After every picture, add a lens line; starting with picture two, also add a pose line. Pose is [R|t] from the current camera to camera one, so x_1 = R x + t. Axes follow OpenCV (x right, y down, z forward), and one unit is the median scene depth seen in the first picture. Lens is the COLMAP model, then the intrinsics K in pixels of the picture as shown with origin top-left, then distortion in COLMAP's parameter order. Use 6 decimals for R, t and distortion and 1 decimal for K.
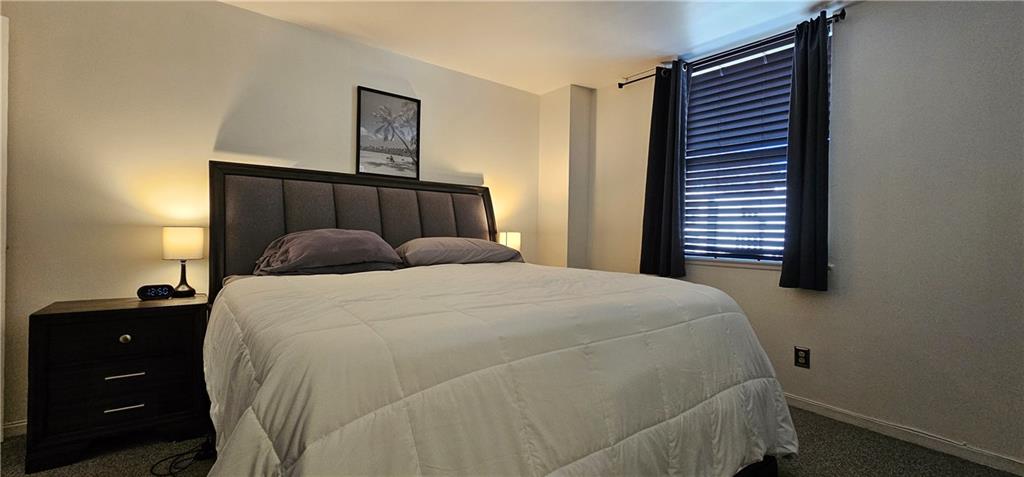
lens RADIAL K [[415.4, 0, 511.0], [0, 415.4, 238.2], [0, 0, 1]] dist [-0.000444, -0.000317]
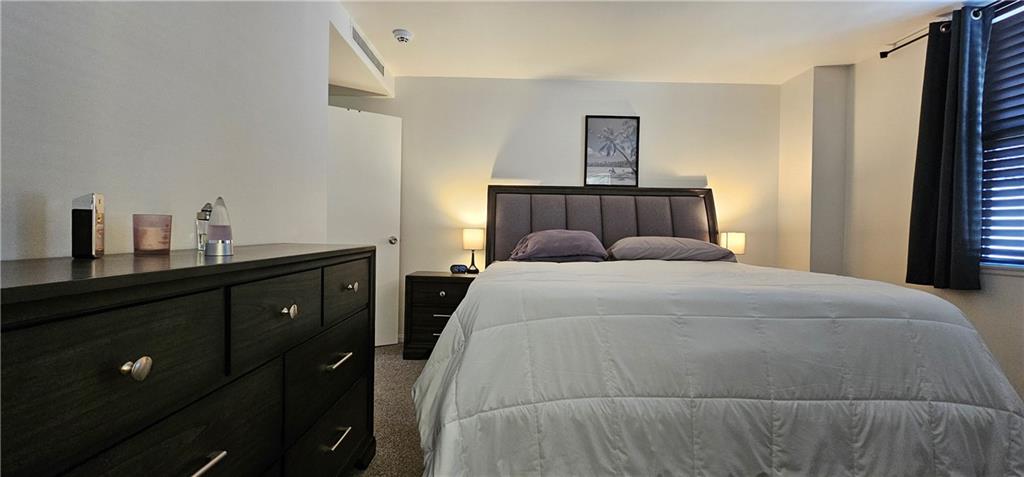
lens RADIAL K [[415.4, 0, 512.7], [0, 415.4, 236.4], [0, 0, 1]] dist [-0.000444, -0.000317]
pose [[0.794788, 0.001074, -0.606887, 0.241832], [-0.011932, 0.999833, -0.013856, 0.018571], [0.606770, 0.018254, 0.794668, -0.132225]]
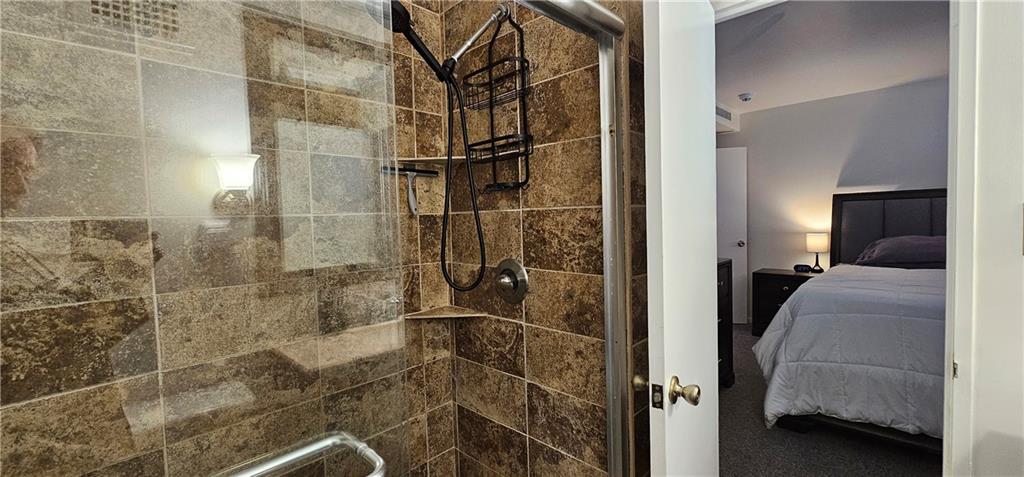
lens RADIAL K [[415.4, 0, 518.0], [0, 415.4, 235.7], [0, 0, 1]] dist [-0.000444, -0.000317]
pose [[0.152720, 0.022771, -0.988007, 0.692222], [0.019304, 0.999475, 0.026019, -0.079754], [0.988081, -0.023046, 0.152200, -0.485506]]
